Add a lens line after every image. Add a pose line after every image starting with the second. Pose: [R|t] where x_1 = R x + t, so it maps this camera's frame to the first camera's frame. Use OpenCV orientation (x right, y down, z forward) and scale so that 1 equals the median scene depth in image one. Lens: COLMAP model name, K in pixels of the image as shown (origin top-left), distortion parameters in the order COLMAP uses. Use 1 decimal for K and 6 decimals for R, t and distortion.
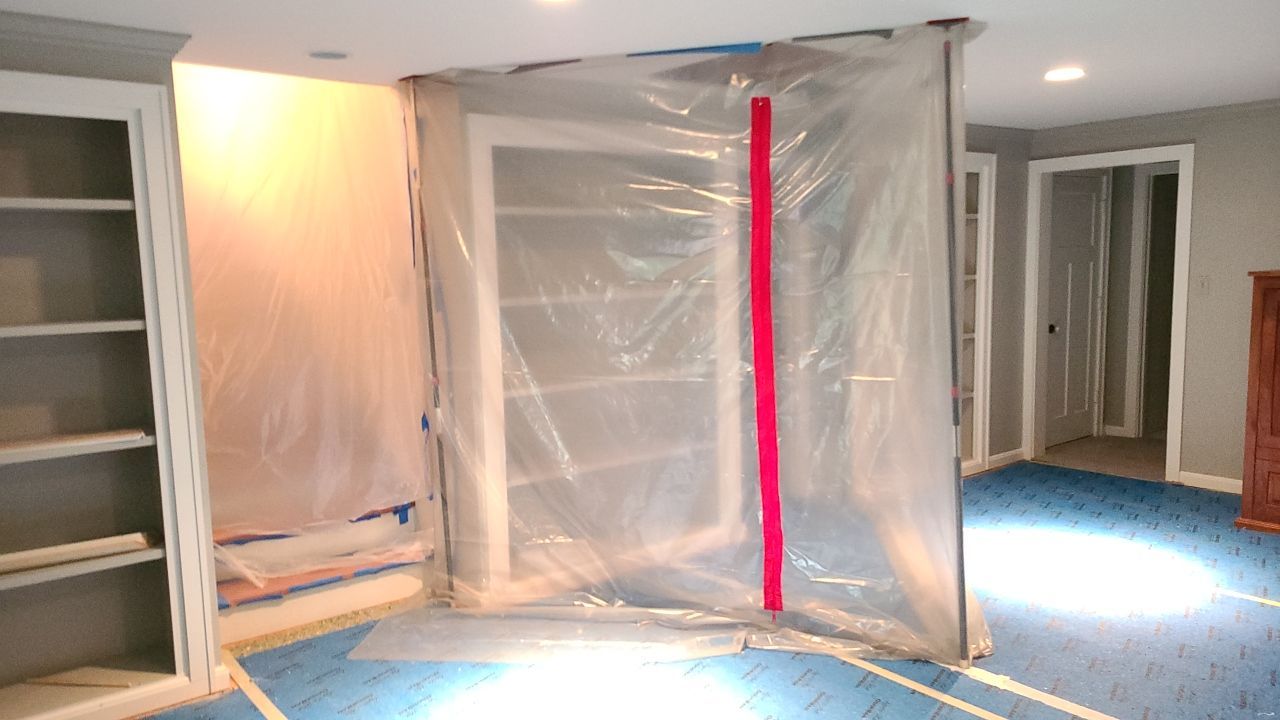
lens RADIAL K [[943.2, 0, 633.0], [0, 943.2, 371.6], [0, 0, 1]] dist [0.084681, -0.063202]
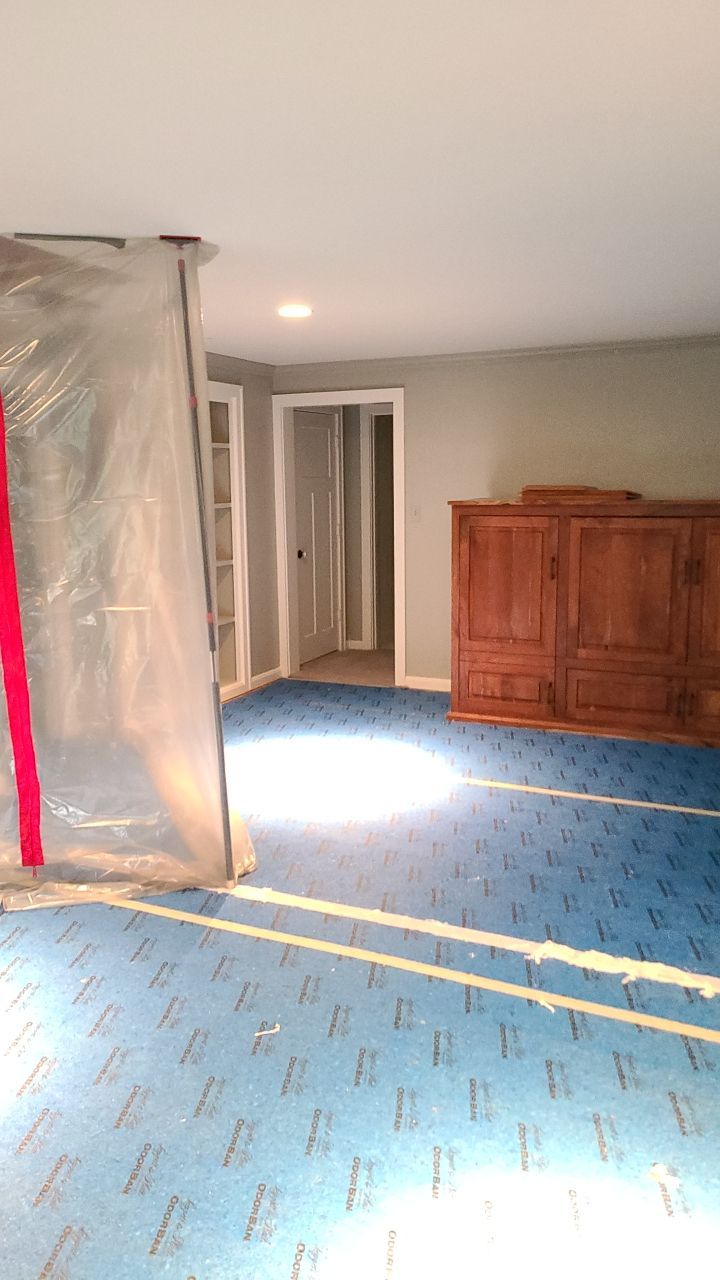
lens RADIAL K [[943.2, 0, 360.0], [0, 943.2, 640.0], [0, 0, 1]] dist [0.084681, -0.063202]
pose [[0.891038, -0.064137, 0.449374, 0.028304], [0.046069, 0.997633, 0.051041, 0.000875], [-0.451584, -0.024777, 0.891884, 0.039199]]
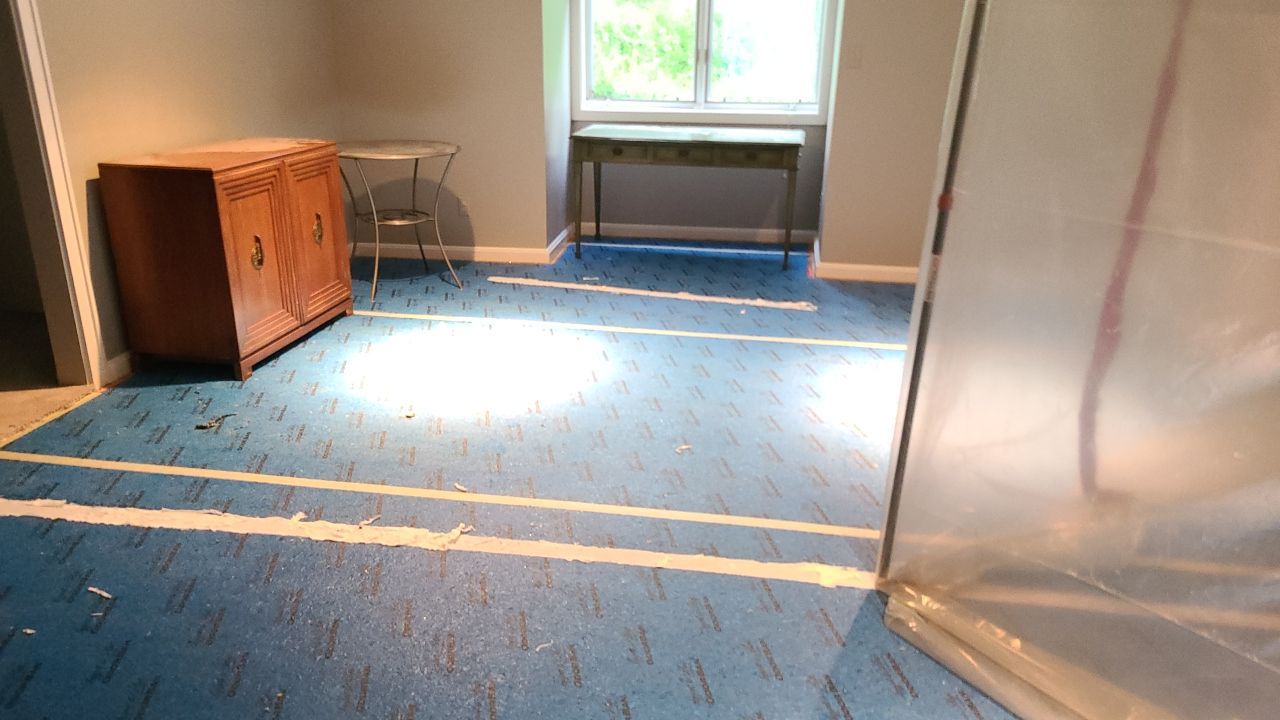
lens RADIAL K [[943.2, 0, 633.0], [0, 943.2, 371.6], [0, 0, 1]] dist [0.084681, -0.063202]
pose [[-0.732161, 0.246331, -0.635029, 0.781949], [-0.076088, 0.896900, 0.435638, -0.116282], [0.676869, 0.367275, -0.637932, 1.106976]]
